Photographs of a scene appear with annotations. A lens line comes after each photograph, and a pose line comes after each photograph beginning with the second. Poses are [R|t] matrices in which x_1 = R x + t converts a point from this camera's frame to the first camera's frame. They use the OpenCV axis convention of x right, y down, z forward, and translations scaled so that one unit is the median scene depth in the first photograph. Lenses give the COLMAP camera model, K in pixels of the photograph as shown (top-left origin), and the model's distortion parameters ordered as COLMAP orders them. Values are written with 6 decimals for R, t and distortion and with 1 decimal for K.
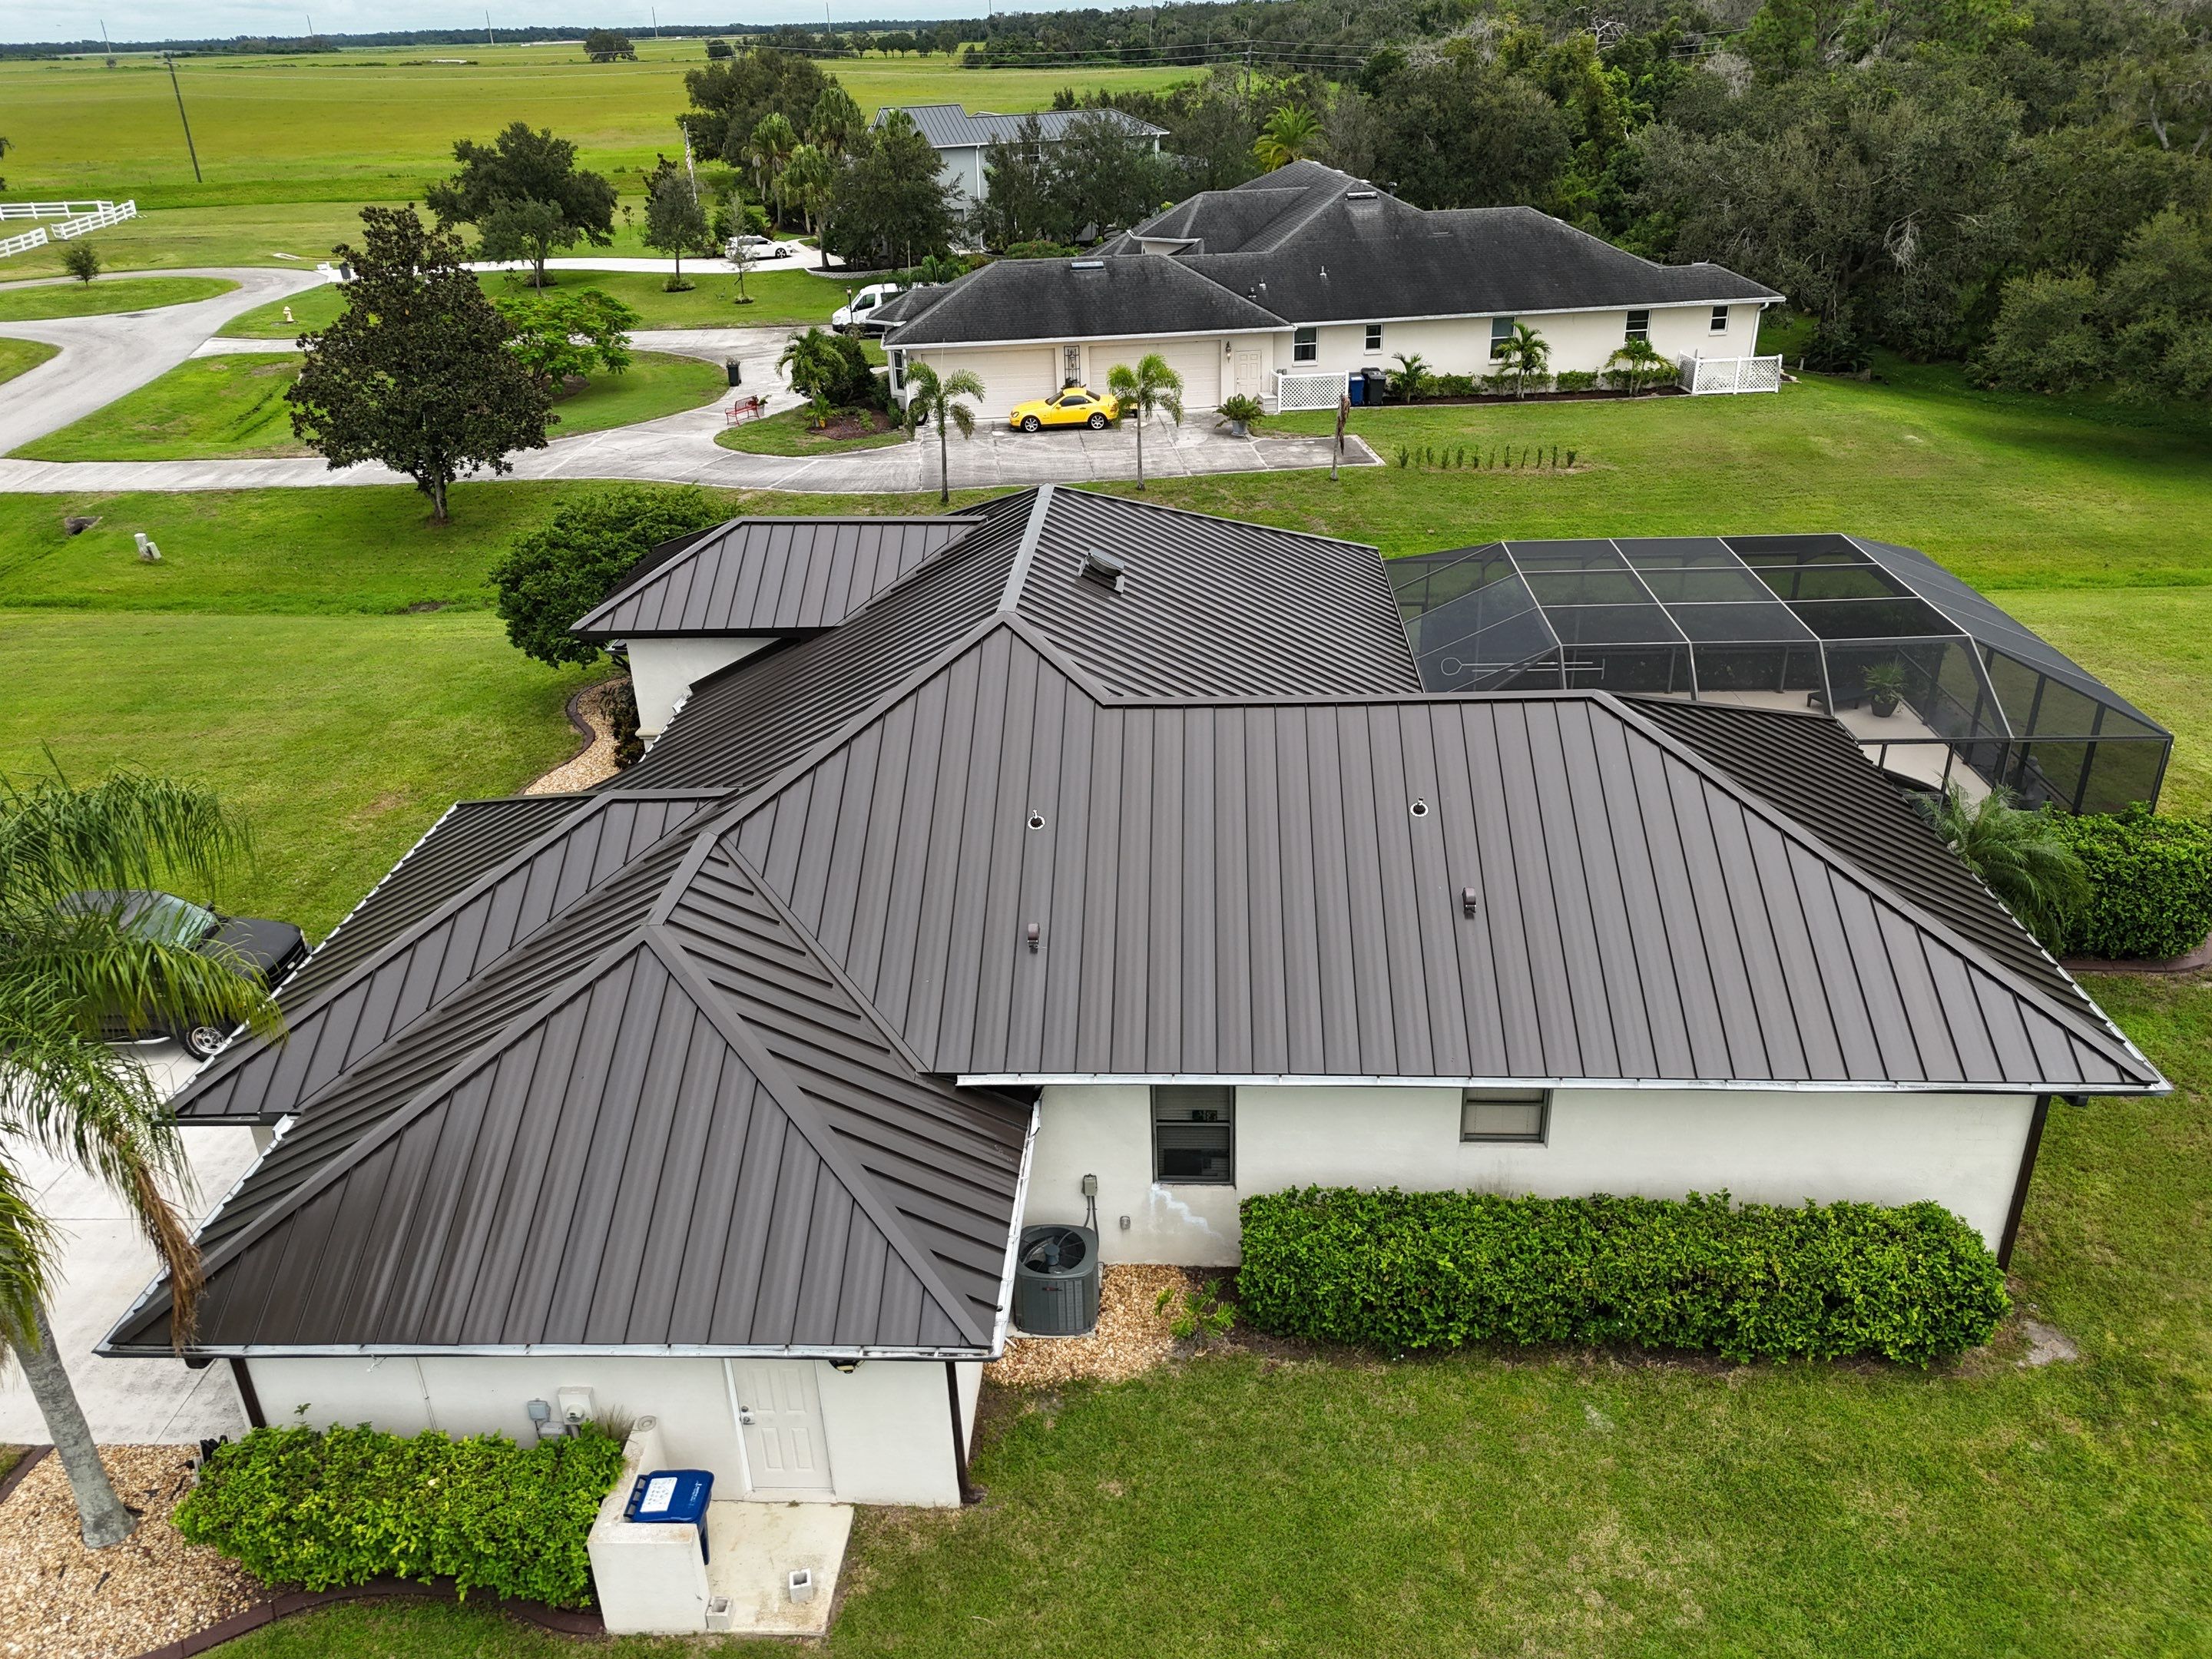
lens RADIAL K [[1631.1, 0, 1114.7], [0, 1631.1, 831.0], [0, 0, 1]] dist [0.066694, -0.054664]
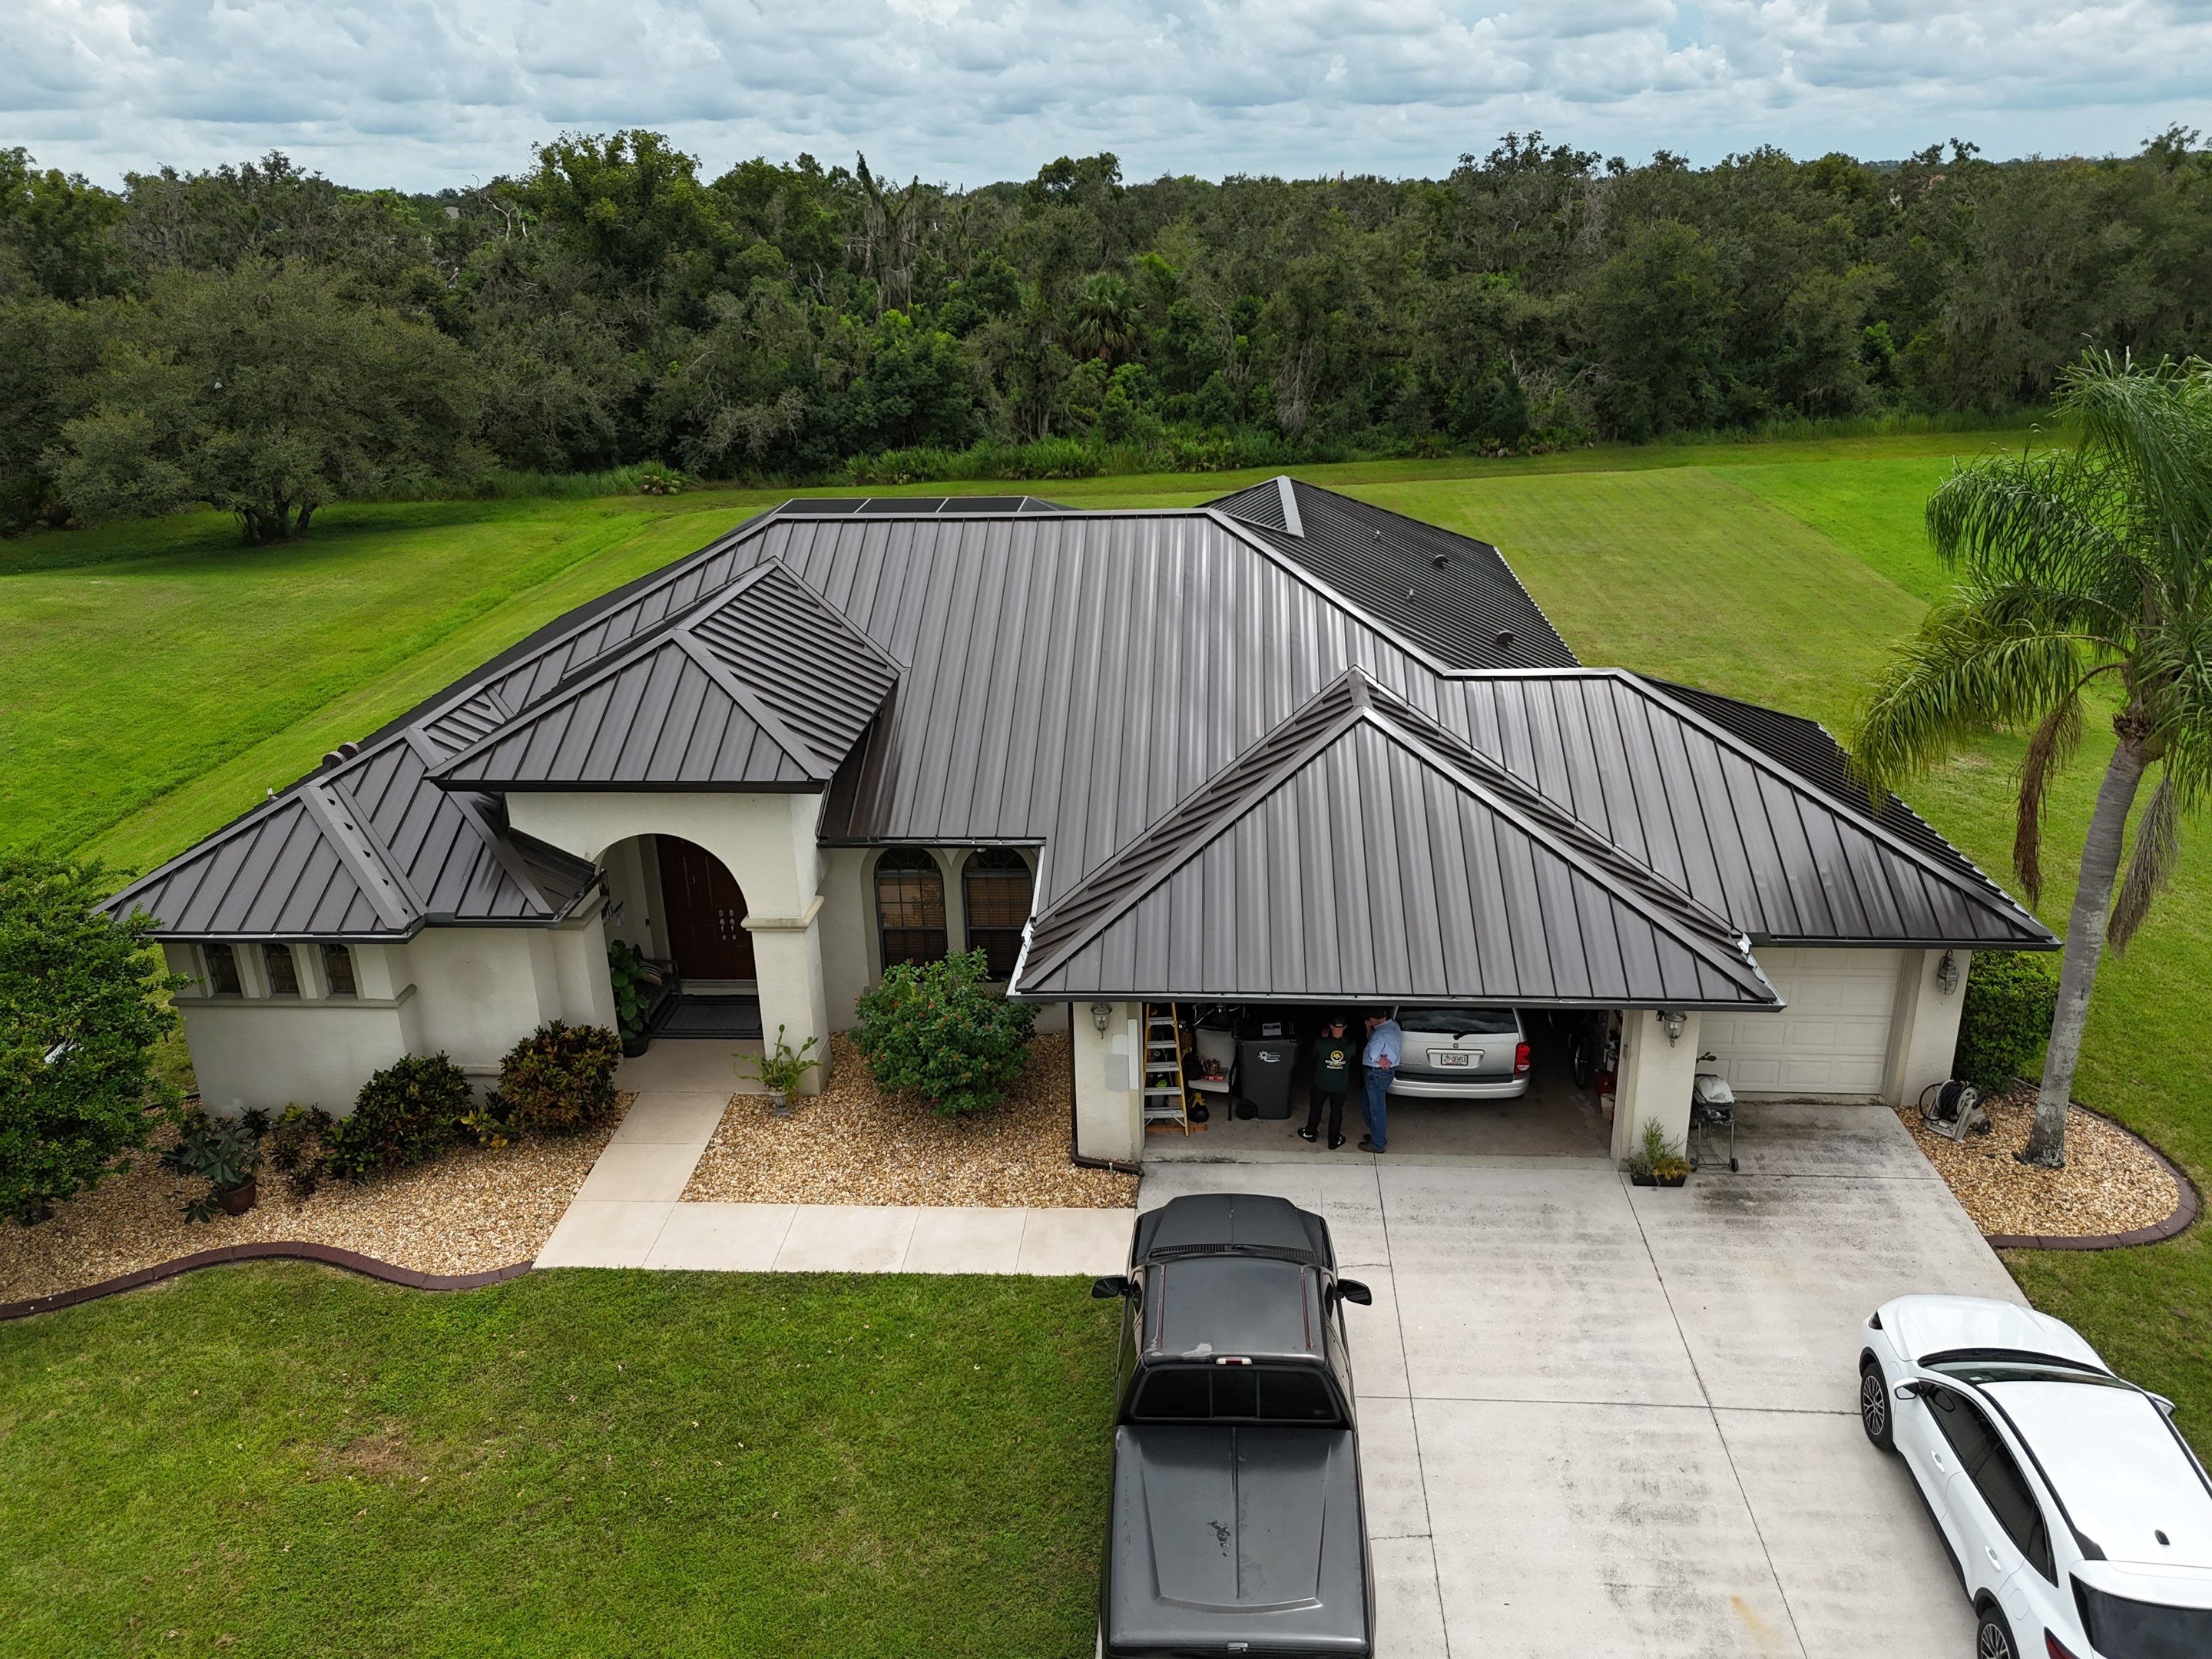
lens RADIAL K [[1631.1, 0, 1114.7], [0, 1631.1, 831.0], [0, 0, 1]] dist [0.066694, -0.054664]
pose [[0.021982, -0.331845, 0.943078, -0.433452], [0.462287, 0.839777, 0.284721, -0.107239], [-0.886458, 0.429713, 0.171868, 0.336111]]
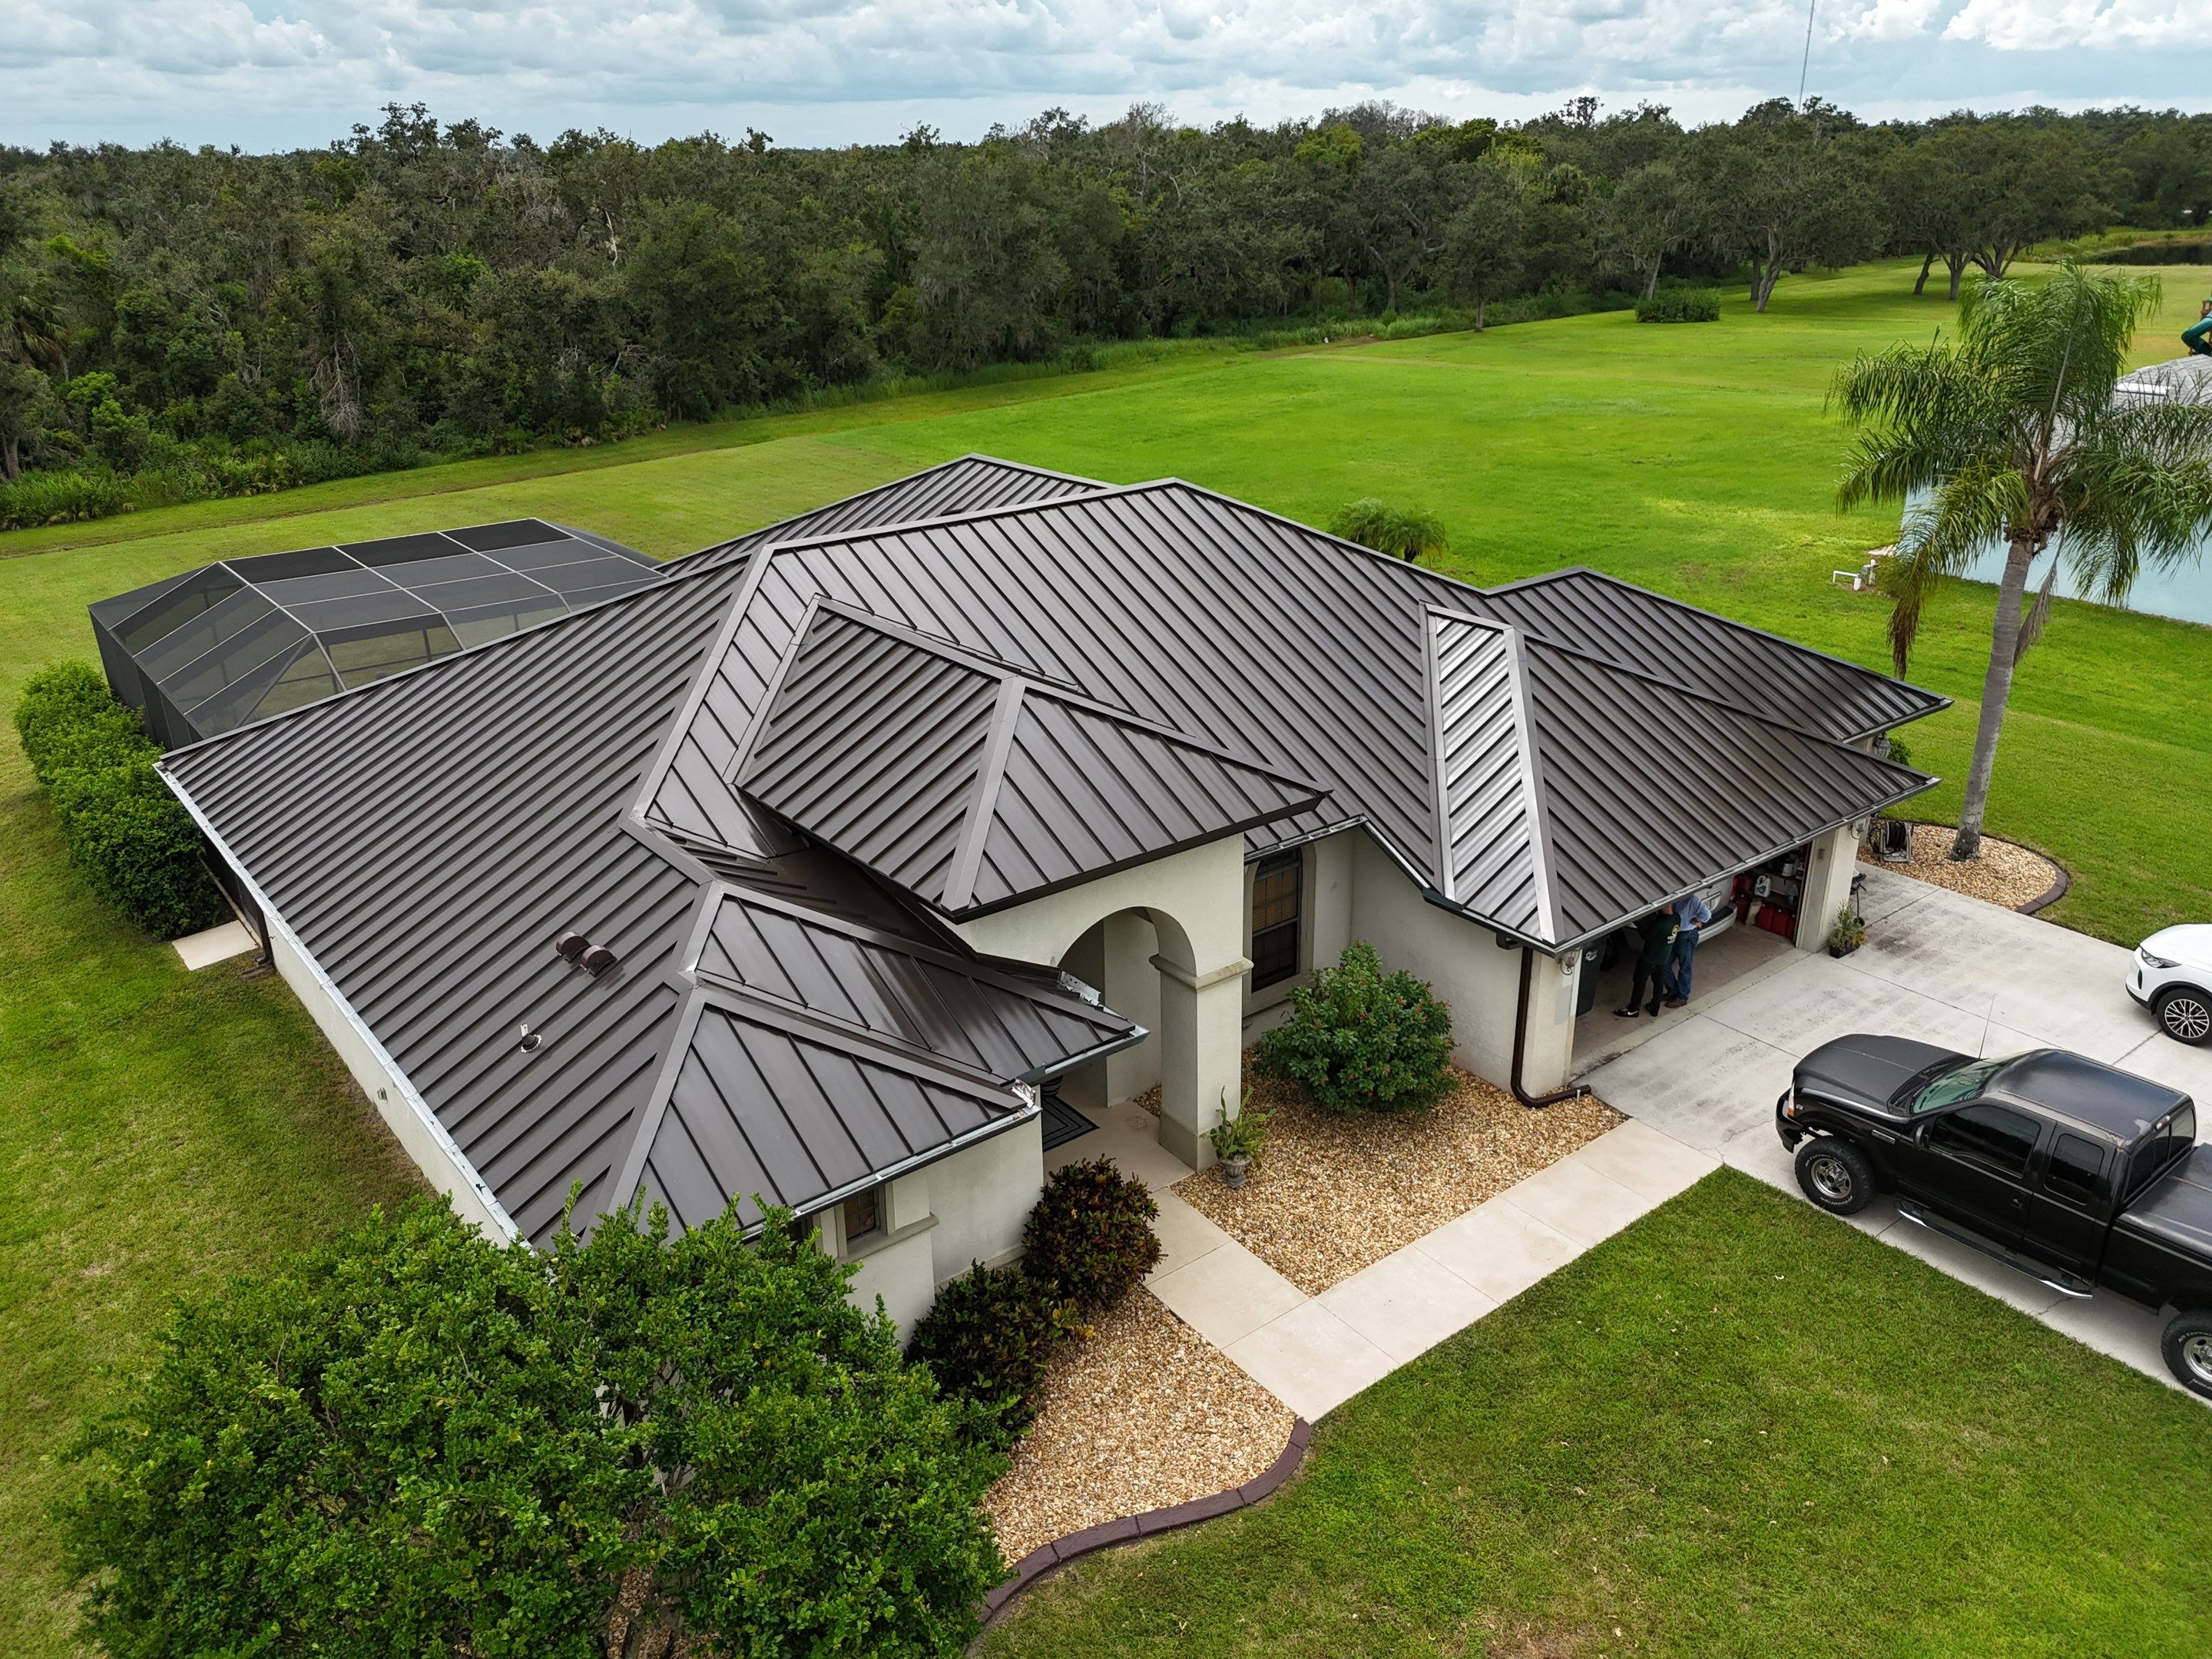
lens RADIAL K [[1631.1, 0, 1114.7], [0, 1631.1, 831.0], [0, 0, 1]] dist [0.066694, -0.054664]
pose [[-0.654618, -0.250585, 0.713219, -0.319335], [0.365380, 0.721062, 0.588699, -0.225734], [-0.661795, 0.645970, -0.380462, 0.567057]]
